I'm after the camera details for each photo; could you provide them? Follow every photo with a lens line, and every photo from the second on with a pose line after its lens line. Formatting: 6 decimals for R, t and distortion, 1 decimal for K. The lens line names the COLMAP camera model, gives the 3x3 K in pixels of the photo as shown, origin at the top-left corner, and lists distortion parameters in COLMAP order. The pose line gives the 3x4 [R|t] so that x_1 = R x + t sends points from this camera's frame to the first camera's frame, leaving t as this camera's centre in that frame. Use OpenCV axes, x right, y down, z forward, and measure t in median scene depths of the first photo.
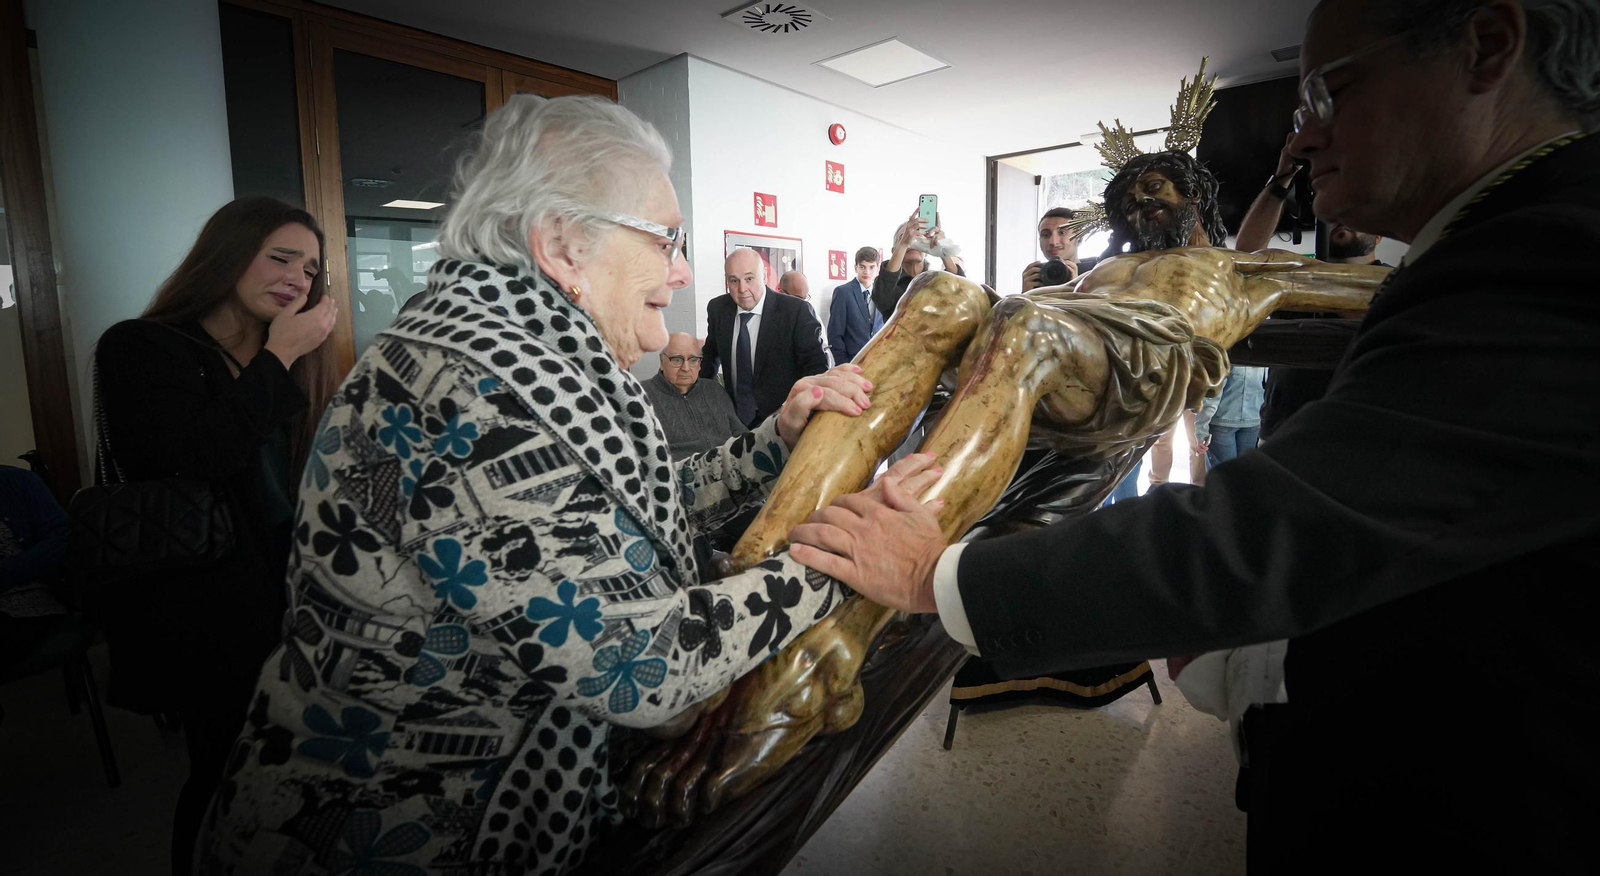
lens RADIAL K [[716.1, 0, 828.9], [0, 716.1, 393.9], [0, 0, 1]] dist [-0.015690, 0.000331]
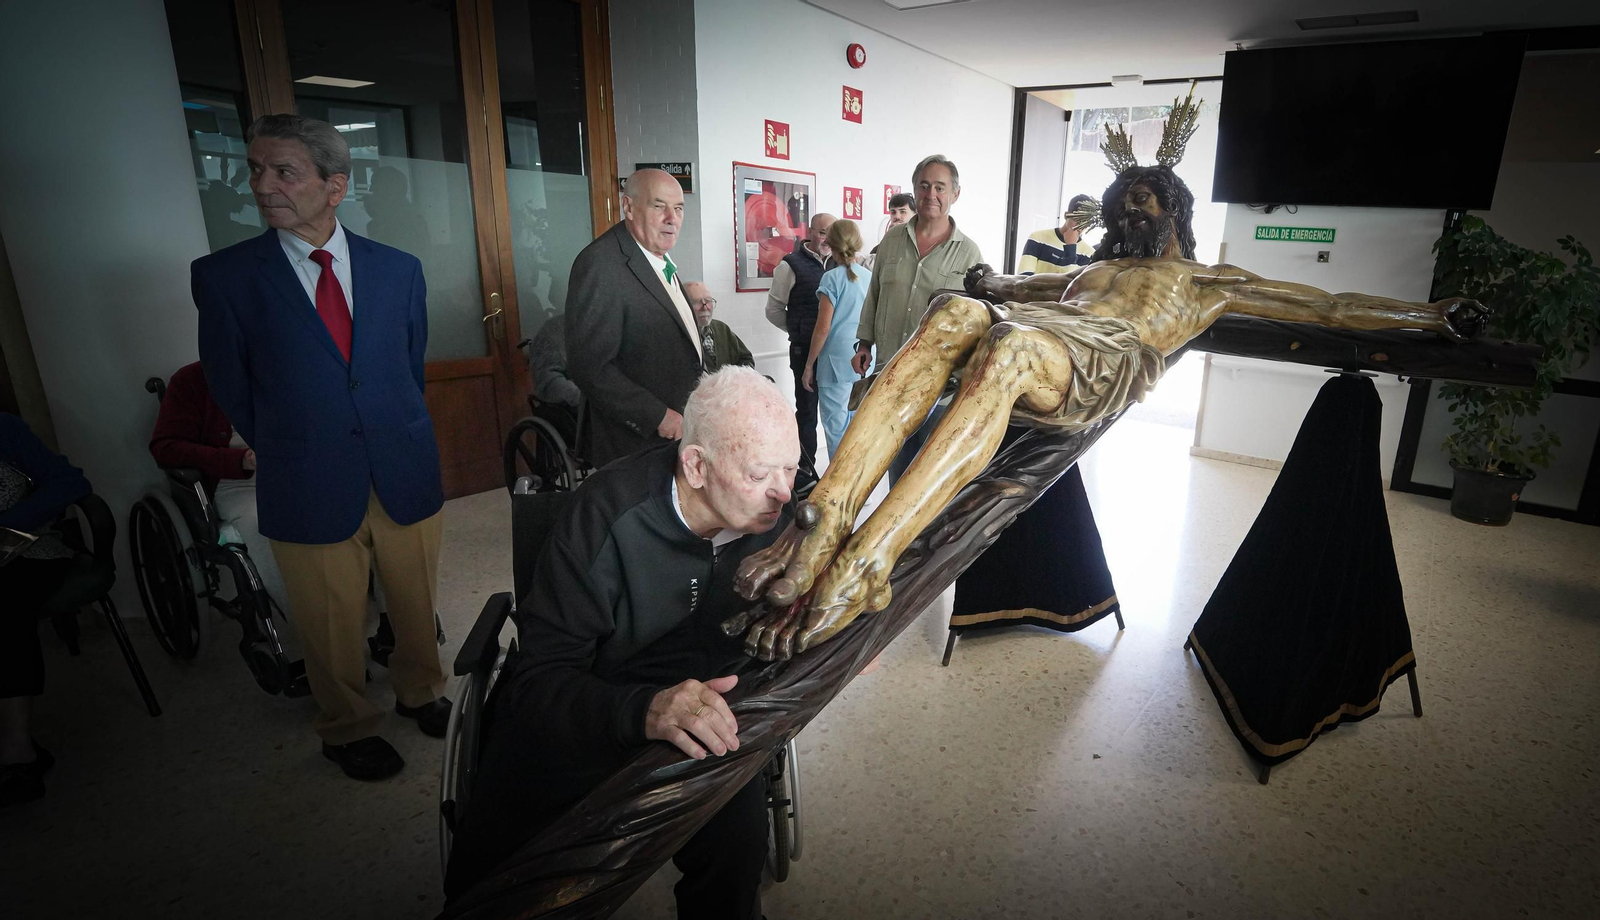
lens RADIAL K [[797.7, 0, 954.0], [0, 797.7, 465.8], [0, 0, 1]] dist [-0.018217, -0.000751]
pose [[0.987525, 0.018623, 0.156354, -0.042173], [-0.045093, 0.984840, 0.167500, -0.065761], [-0.150865, -0.172461, 0.973395, -0.301290]]
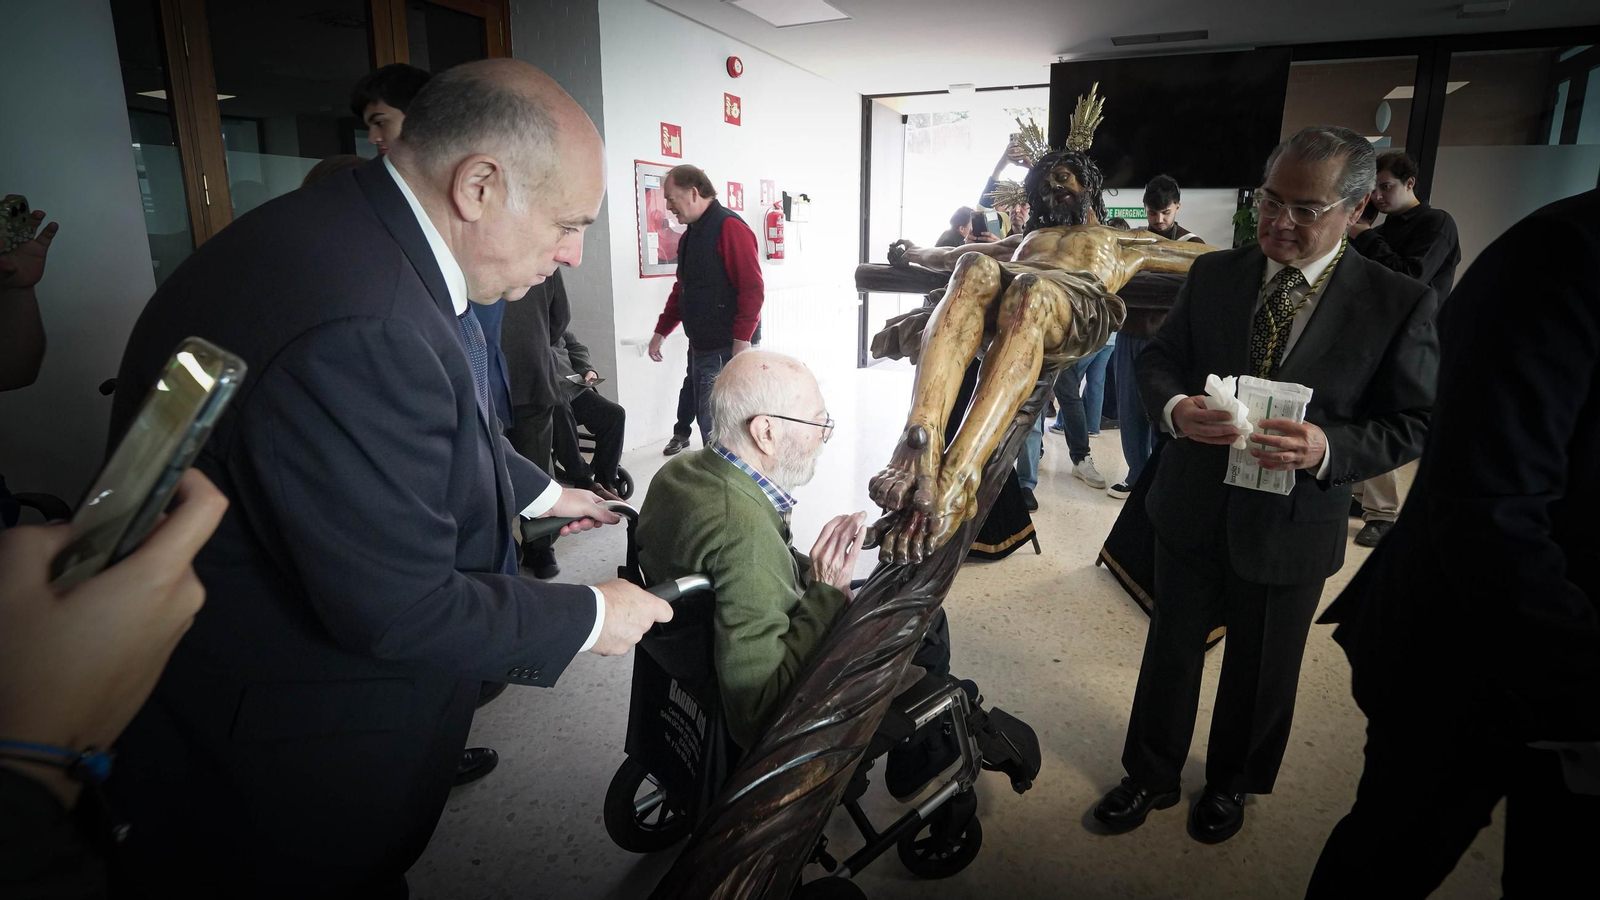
lens RADIAL K [[734.0, 0, 877.0], [0, 734.0, 382.7], [0, 0, 1]] dist [-0.018311, 0.000097]
pose [[0.957146, -0.025513, 0.288479, -0.321757], [-0.000690, 0.995908, 0.090366, -0.020547], [-0.289605, -0.086693, 0.953212, -0.300731]]
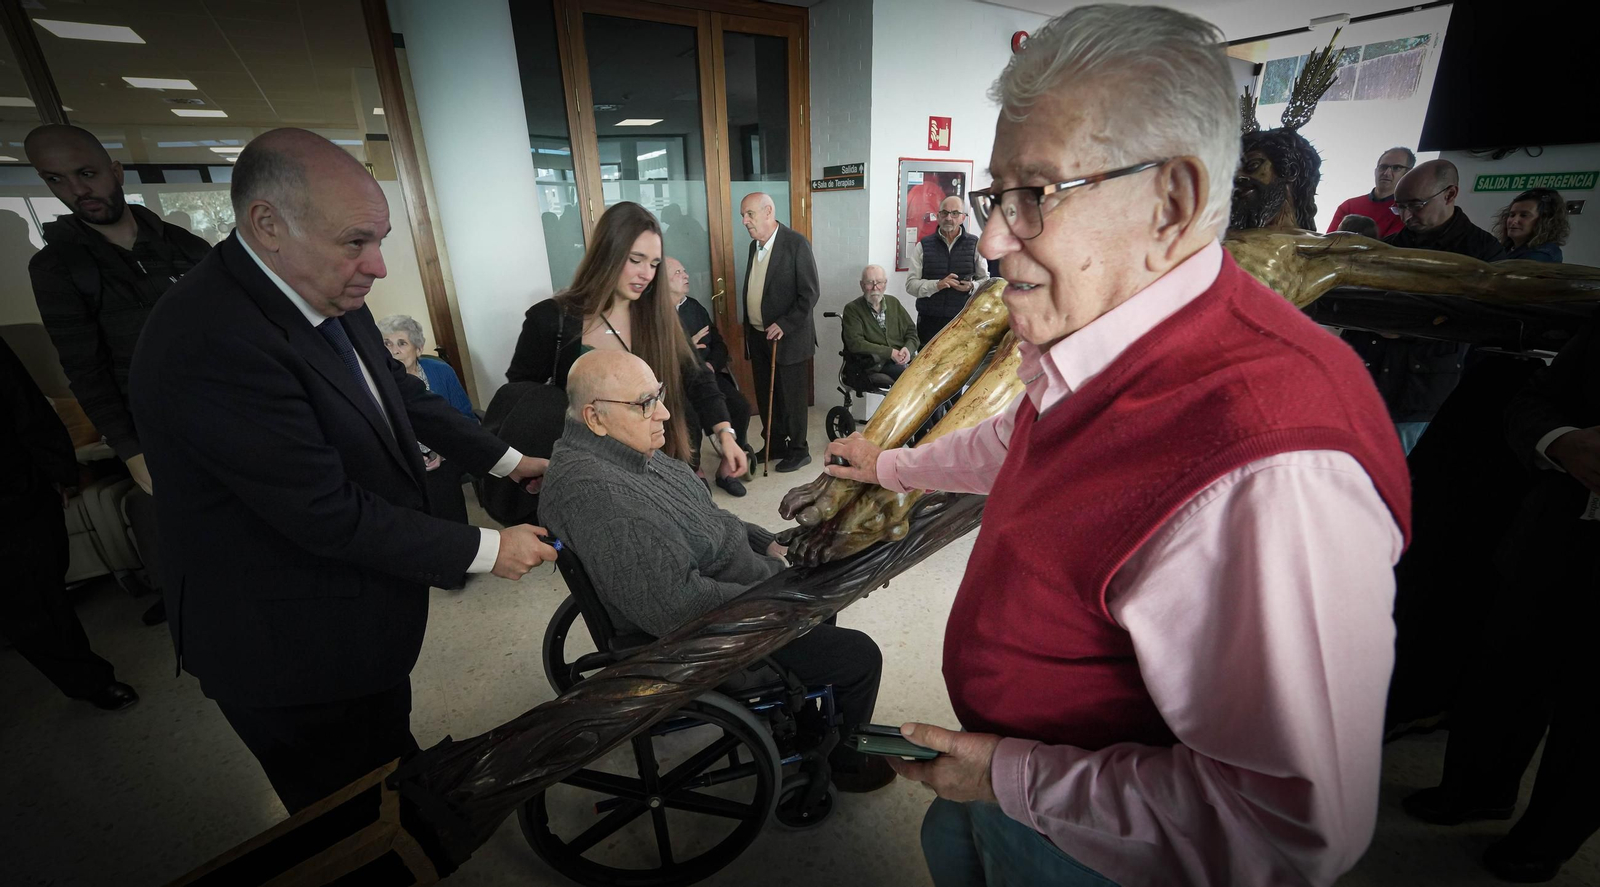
lens RADIAL K [[670.1, 0, 794.6], [0, 670.1, 497.8], [0, 0, 1]] dist [-0.021157, -0.000386]
pose [[0.953959, 0.110002, -0.279037, 0.113657], [-0.022309, 0.953764, 0.299726, -0.087363], [0.299106, -0.279702, 0.912306, -0.330770]]
